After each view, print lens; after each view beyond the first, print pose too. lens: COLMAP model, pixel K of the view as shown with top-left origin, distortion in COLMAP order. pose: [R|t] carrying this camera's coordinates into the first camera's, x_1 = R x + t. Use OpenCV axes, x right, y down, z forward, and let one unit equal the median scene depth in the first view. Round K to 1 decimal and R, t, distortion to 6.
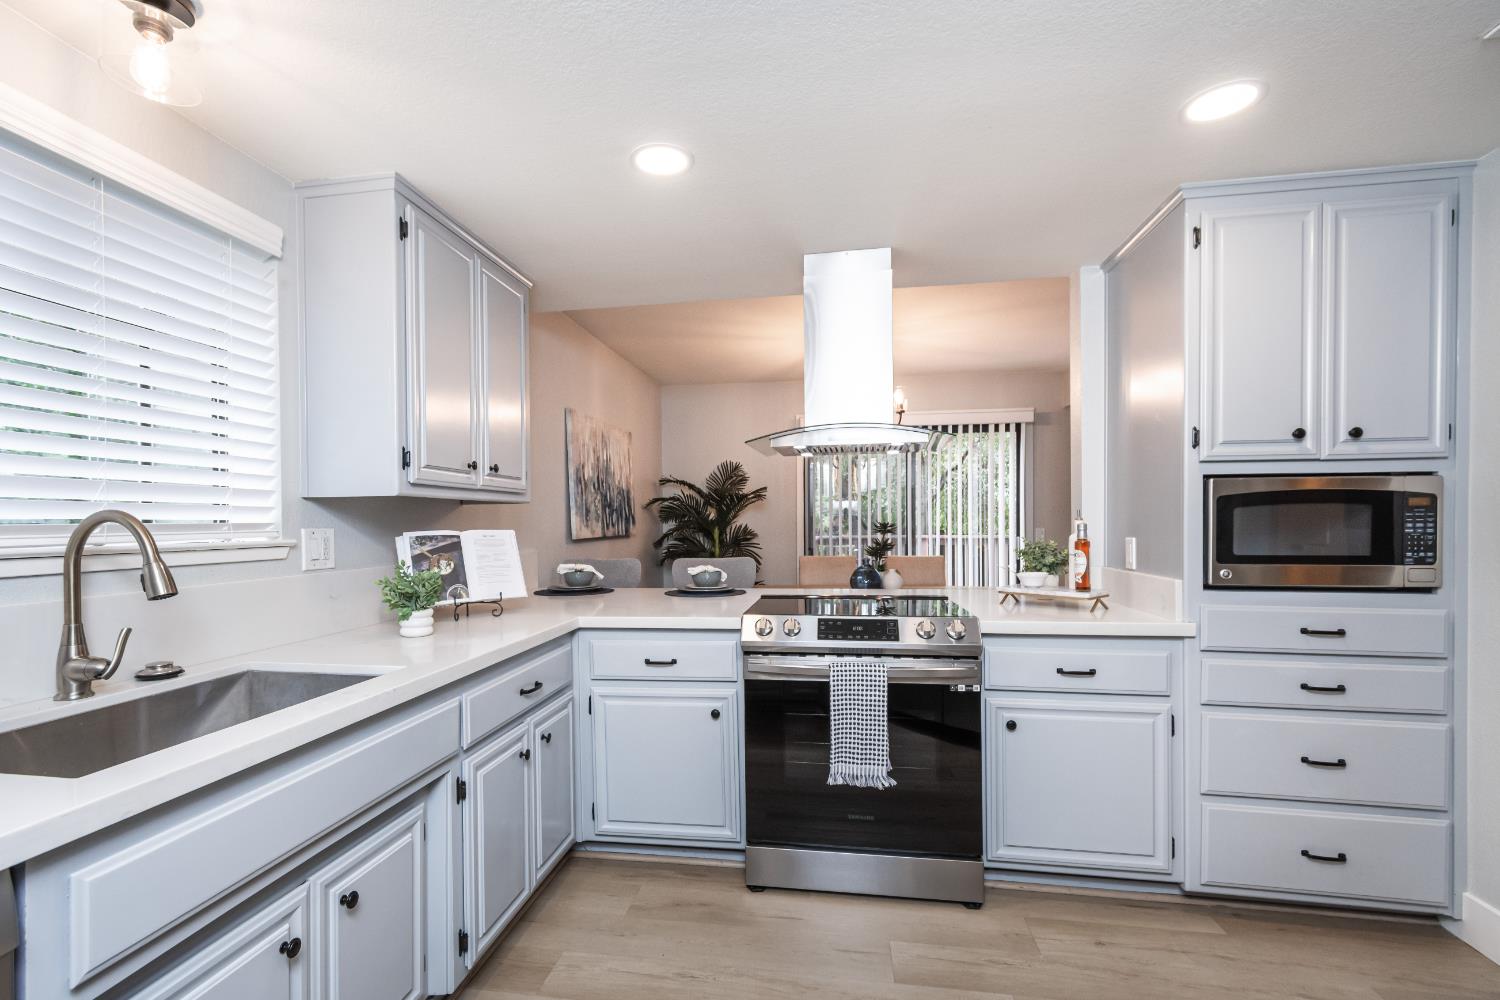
lens RADIAL K [[662.0, 0, 724.7], [0, 662.0, 527.0], [0, 0, 1]] dist [0.001169, 0.000361]
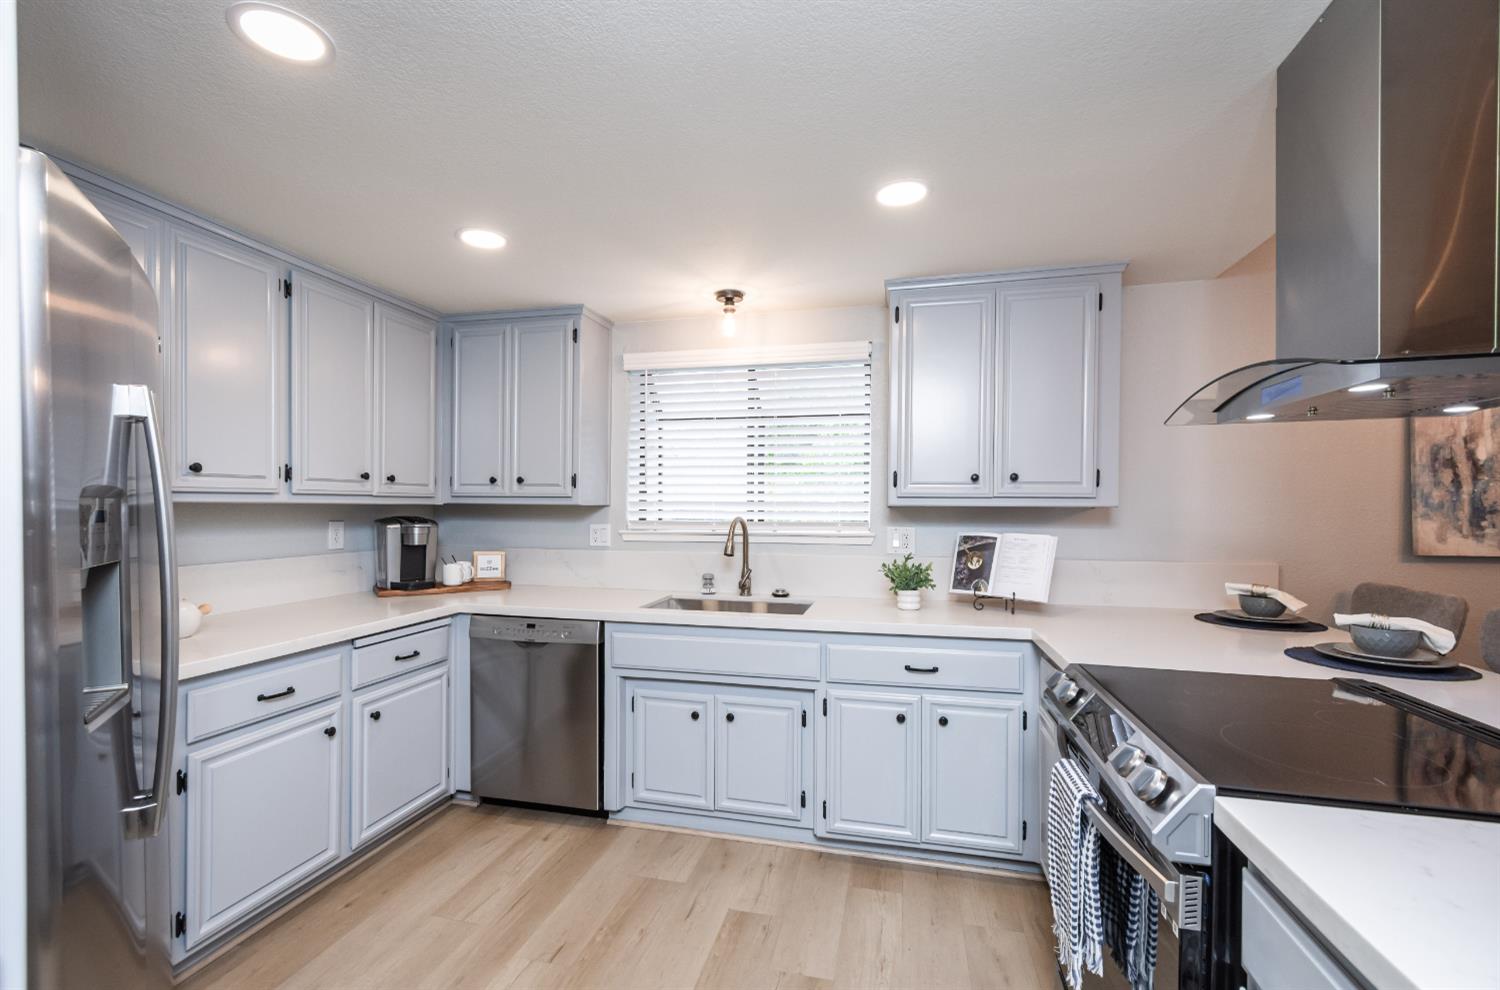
lens RADIAL K [[645.6, 0, 749.1], [0, 645.6, 503.6], [0, 0, 1]] dist [-0.035467, 0.000001]
pose [[-0.069404, 0.007914, -0.997557, 0.815420], [-0.013512, 0.999869, 0.008872, -0.055063], [0.997497, 0.014094, -0.069288, 0.720237]]
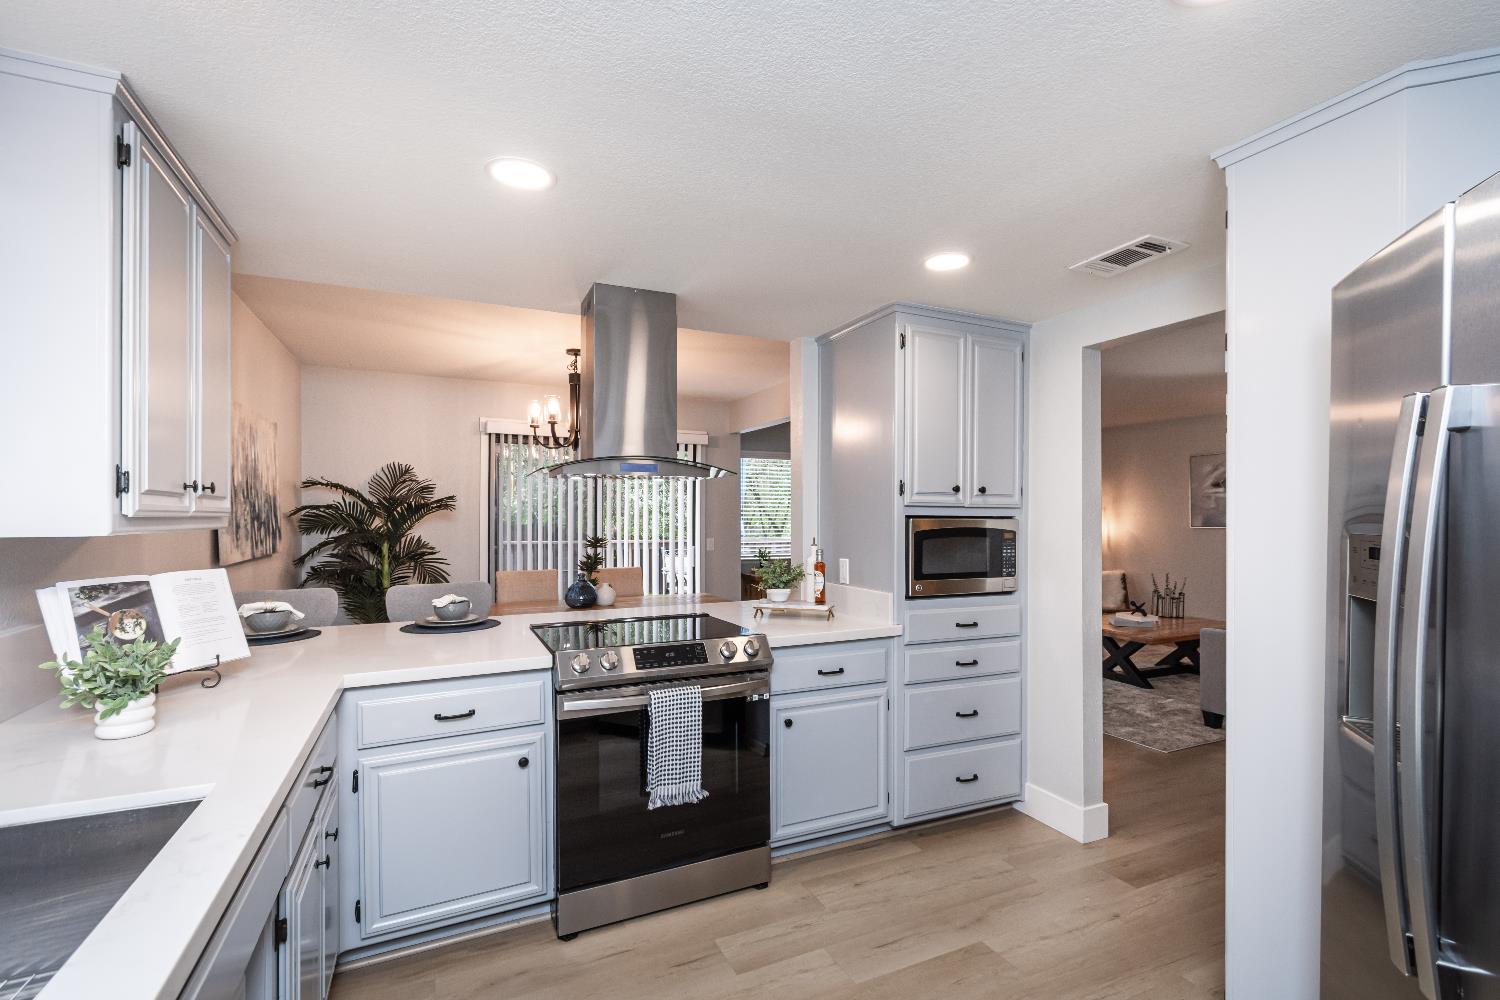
lens RADIAL K [[671.3, 0, 750.4], [0, 671.3, 515.4], [0, 0, 1]] dist [0.001251, -0.000046]
pose [[0.824571, 0.011148, 0.565649, -0.306846], [-0.003611, 0.999889, -0.014443, -0.055191], [-0.565747, 0.009867, 0.824520, 0.041562]]
